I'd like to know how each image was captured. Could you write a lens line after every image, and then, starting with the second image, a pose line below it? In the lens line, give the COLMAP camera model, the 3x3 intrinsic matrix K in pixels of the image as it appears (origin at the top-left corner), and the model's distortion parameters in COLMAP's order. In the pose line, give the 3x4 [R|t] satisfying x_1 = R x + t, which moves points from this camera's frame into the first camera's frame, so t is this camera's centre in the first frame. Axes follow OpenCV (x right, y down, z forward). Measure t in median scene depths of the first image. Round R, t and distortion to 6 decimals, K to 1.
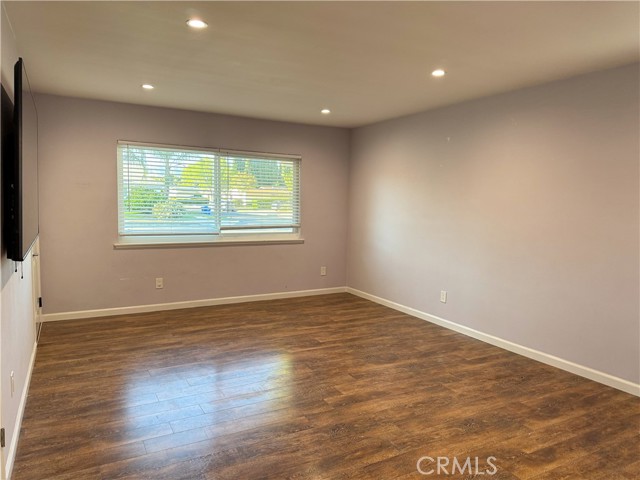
lens RADIAL K [[451.4, 0, 319.3], [0, 451.4, 239.7], [0, 0, 1]] dist [0.017550, -0.023381]
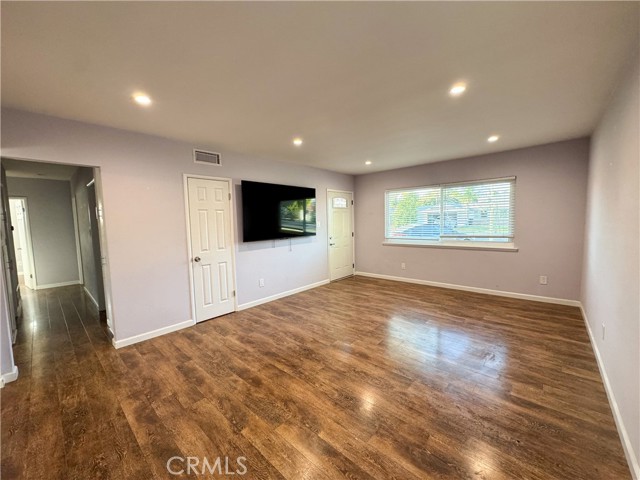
lens RADIAL K [[256.9, 0, 318.7], [0, 256.9, 239.5], [0, 0, 1]] dist [0.001308, -0.000020]
pose [[0.319393, 0.035824, -0.946945, 0.816817], [-0.048931, 0.998576, 0.021273, -0.023997], [0.946358, 0.039541, 0.320691, 0.601547]]
